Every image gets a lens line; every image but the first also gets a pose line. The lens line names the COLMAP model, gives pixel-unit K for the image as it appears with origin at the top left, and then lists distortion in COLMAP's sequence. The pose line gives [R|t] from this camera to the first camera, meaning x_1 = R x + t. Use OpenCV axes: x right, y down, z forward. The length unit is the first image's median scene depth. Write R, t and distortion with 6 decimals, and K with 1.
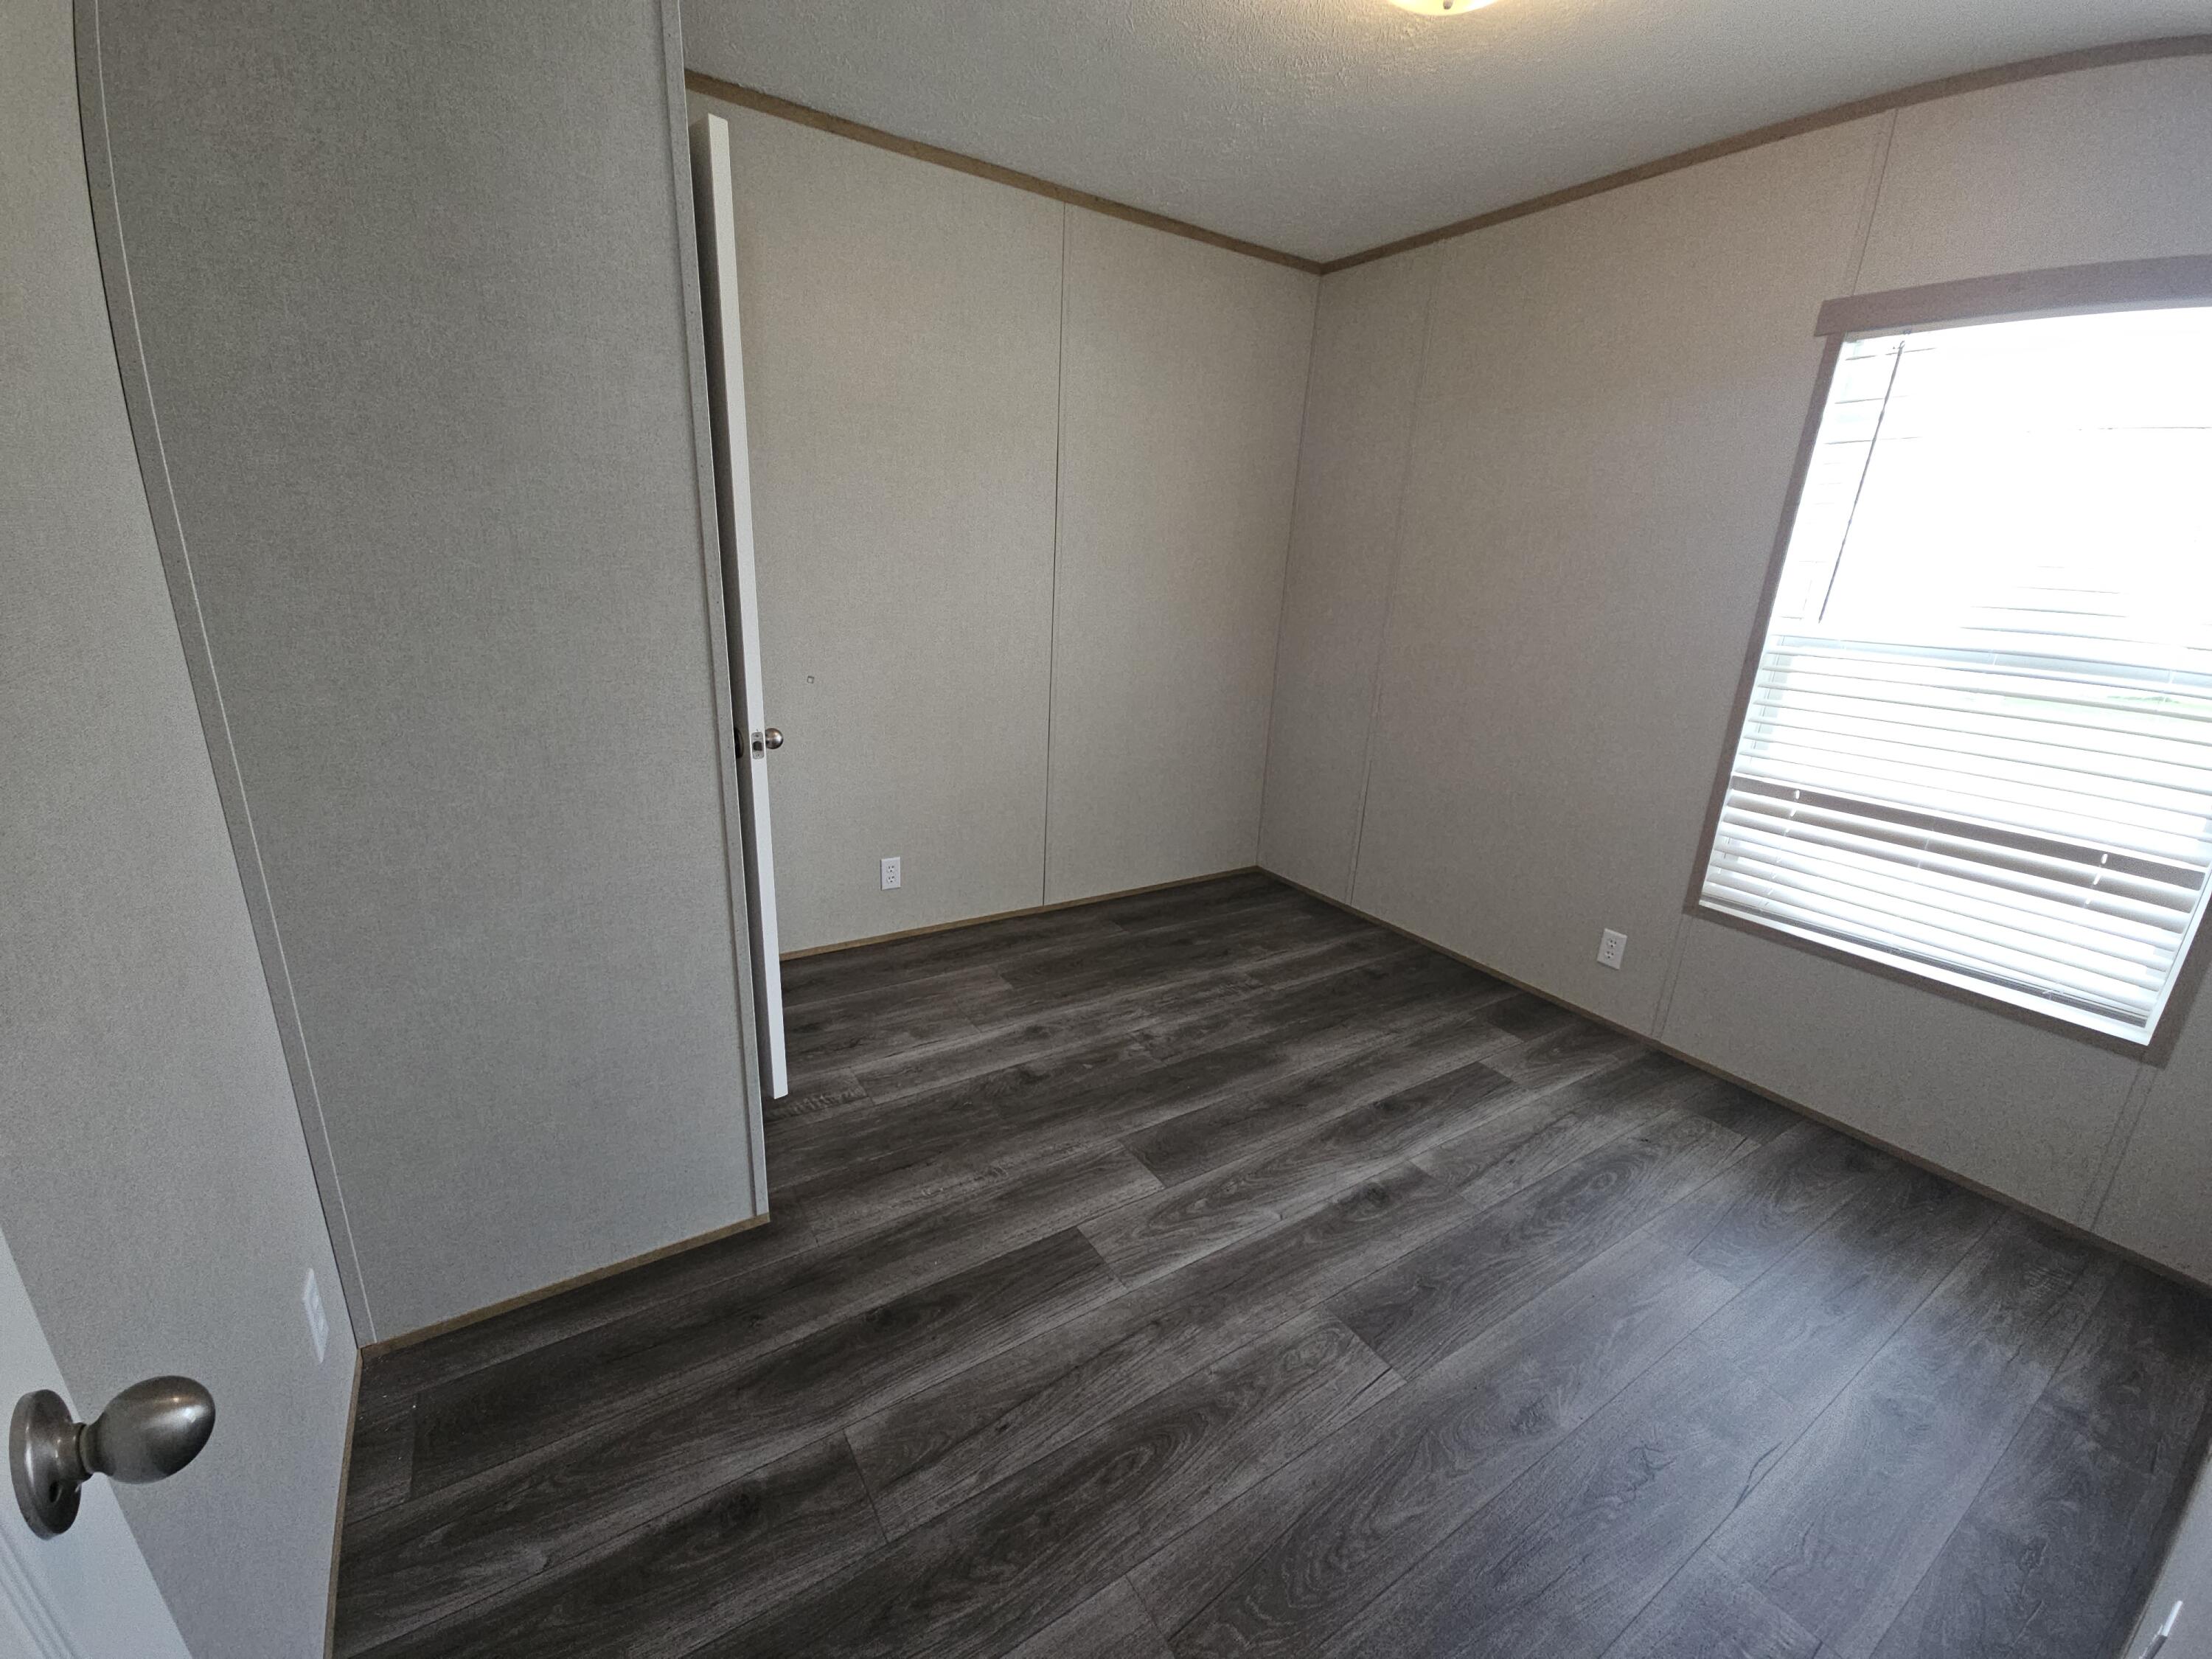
lens RADIAL K [[901.2, 0, 1109.2], [0, 901.2, 830.9], [0, 0, 1]] dist [0.006668, -0.005936]
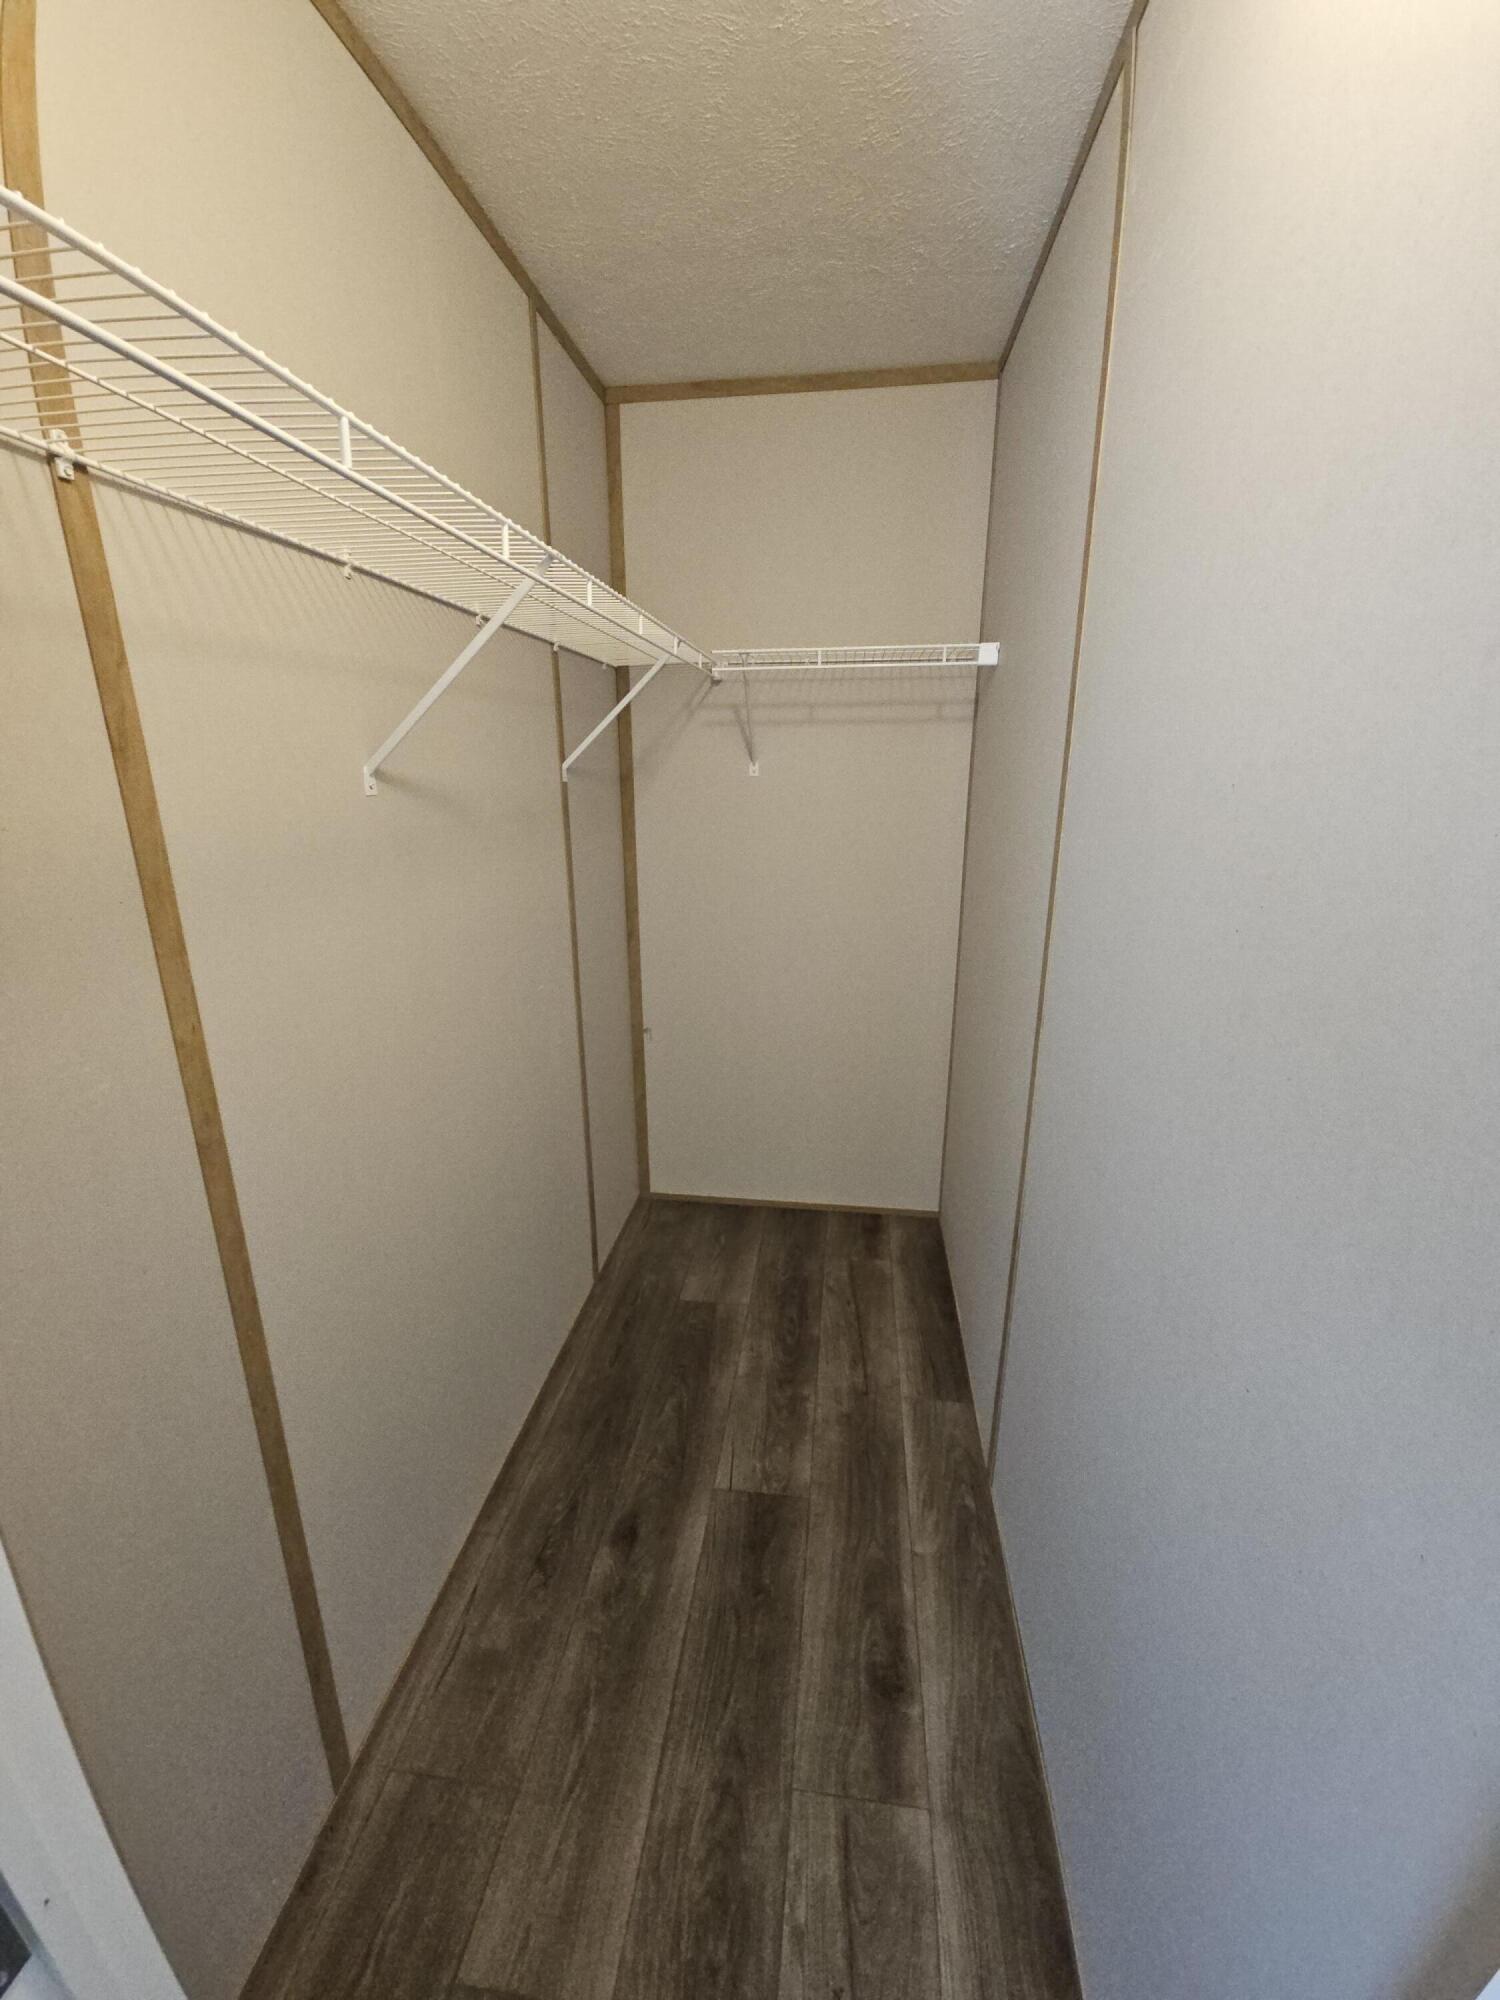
lens RADIAL K [[814.8, 0, 760.0], [0, 814.8, 987.5], [0, 0, 1]] dist [0.006668, -0.005936]
pose [[-0.639299, 0.152589, -0.753667, 0.967494], [-0.264918, 0.876407, 0.402156, -0.418888], [0.721883, 0.456758, -0.519863, 1.245036]]
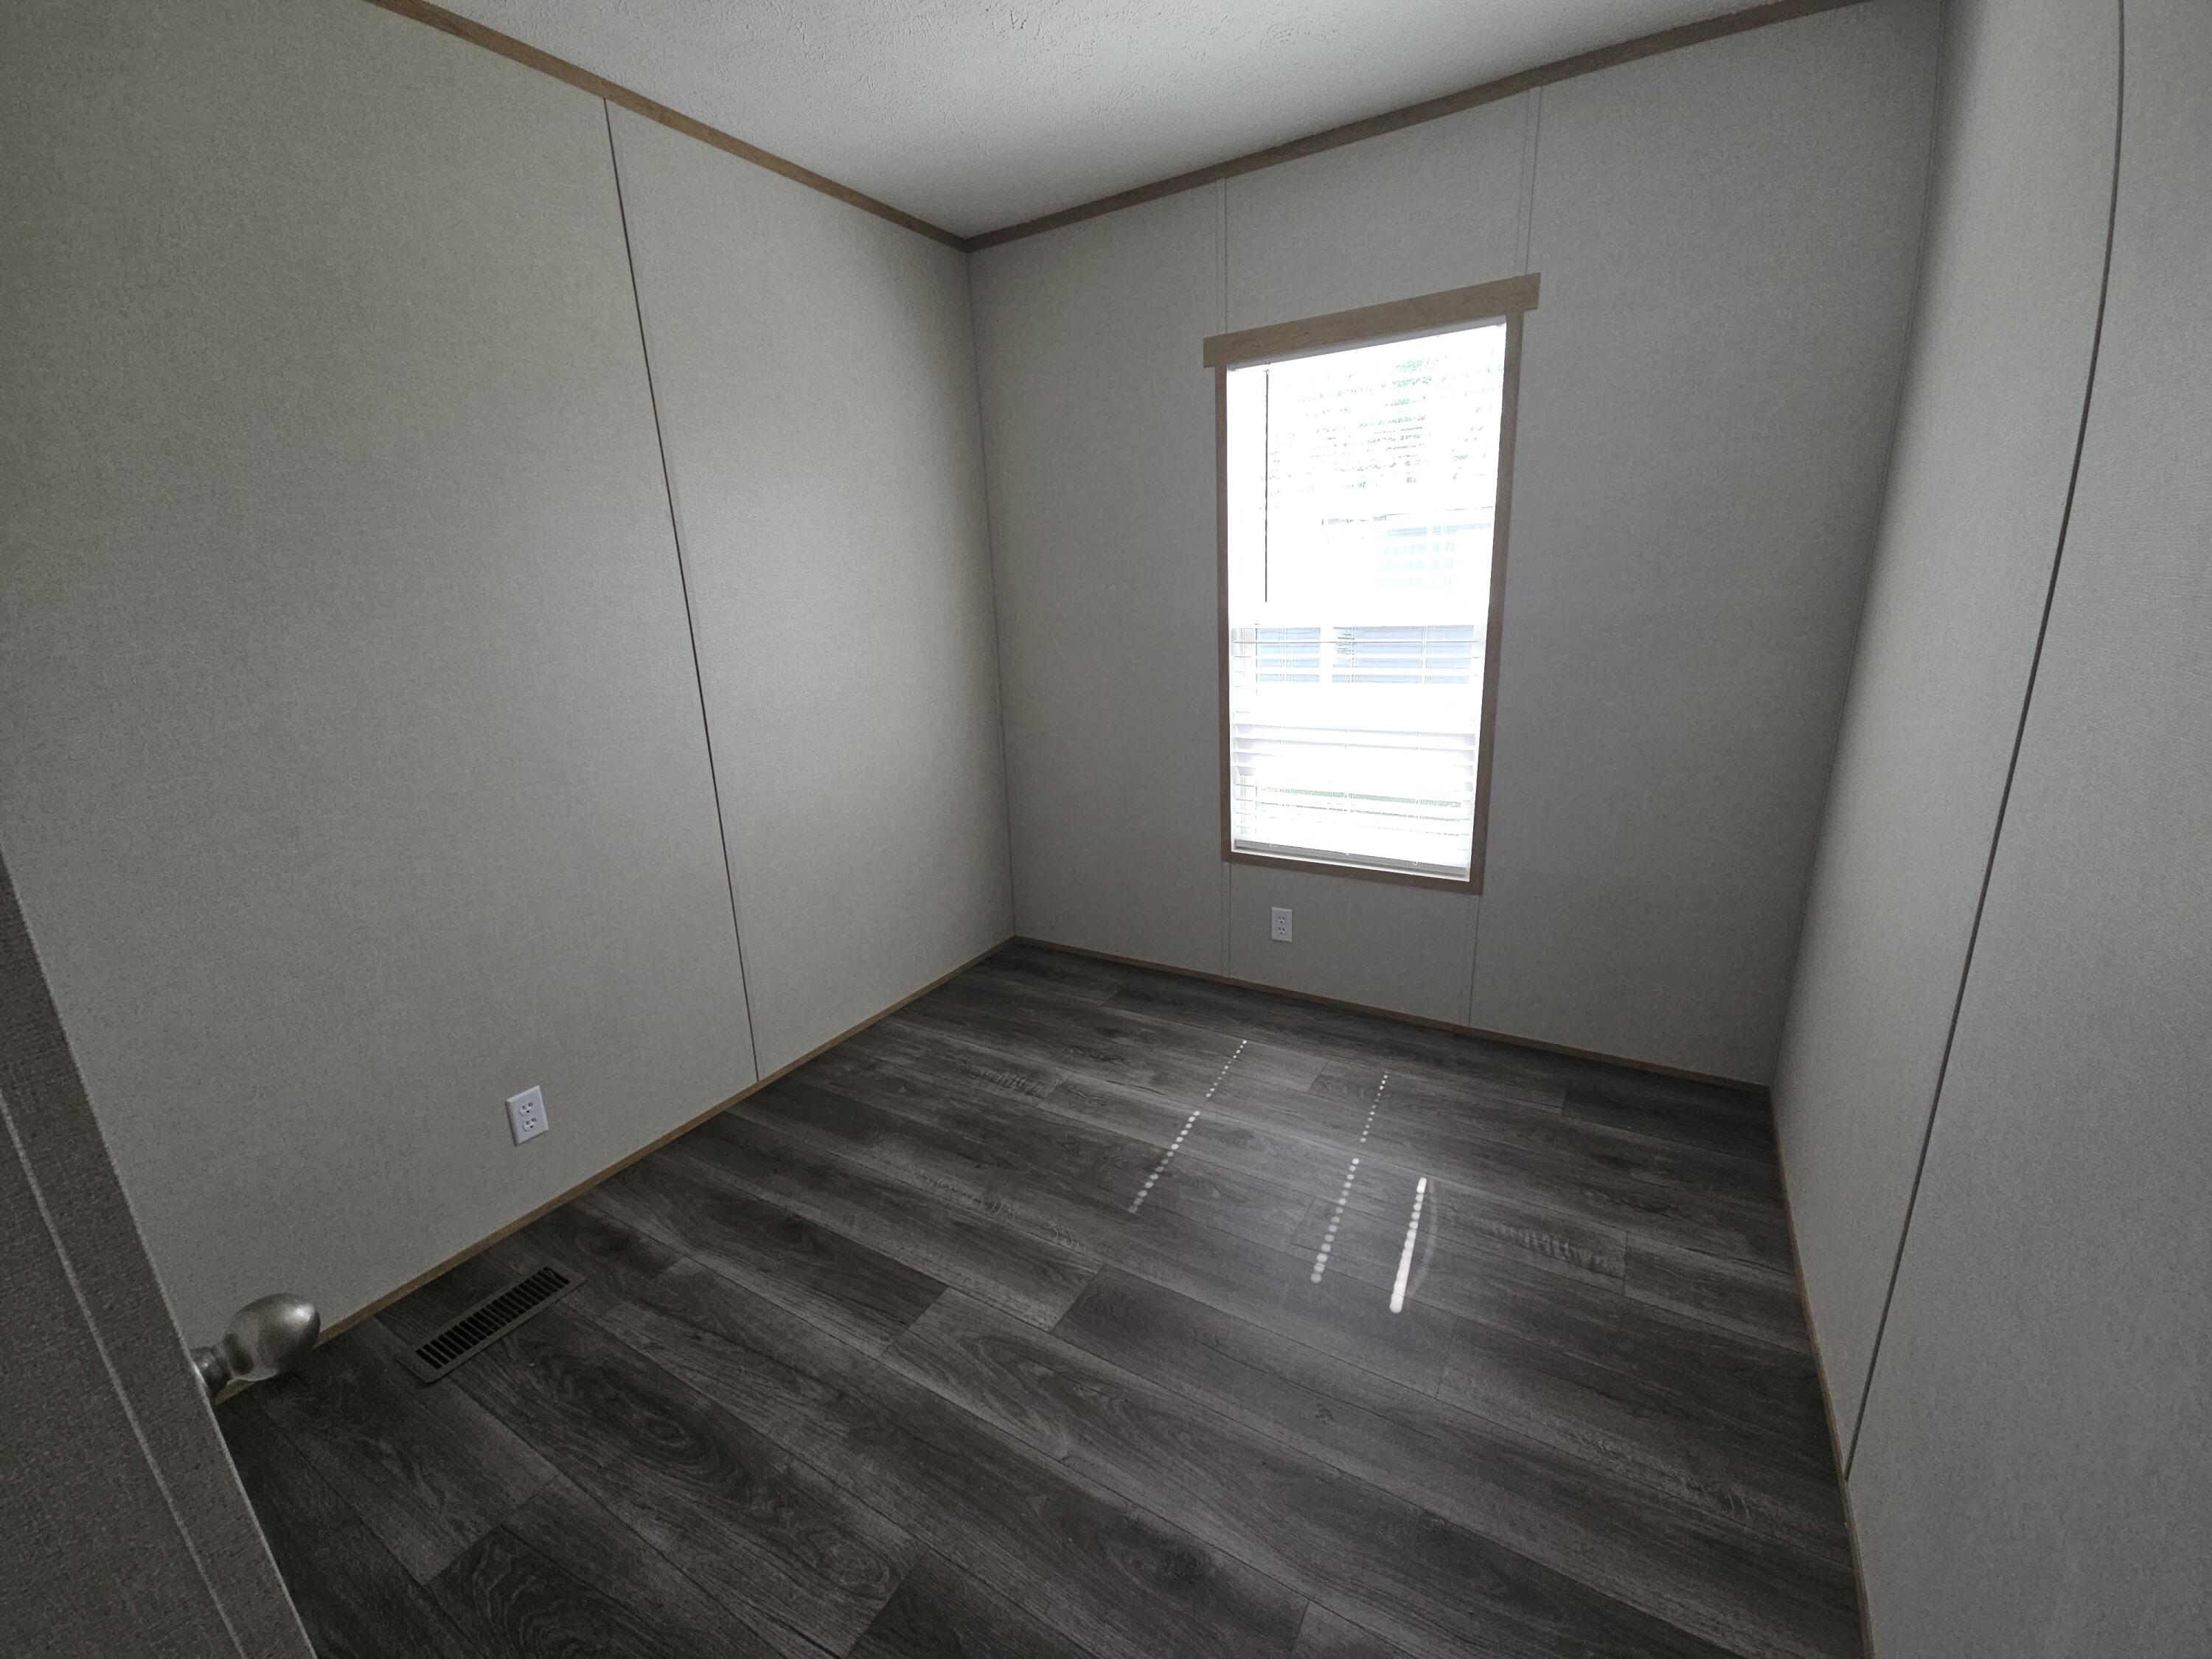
lens RADIAL K [[901.2, 0, 1101.5], [0, 901.2, 825.2], [0, 0, 1]] dist [0.006668, -0.005936]
pose [[0.431481, 0.164491, -0.886999, 0.916908], [-0.205919, 0.975237, 0.080685, -0.172282], [0.878306, 0.147836, 0.454668, 0.724520]]
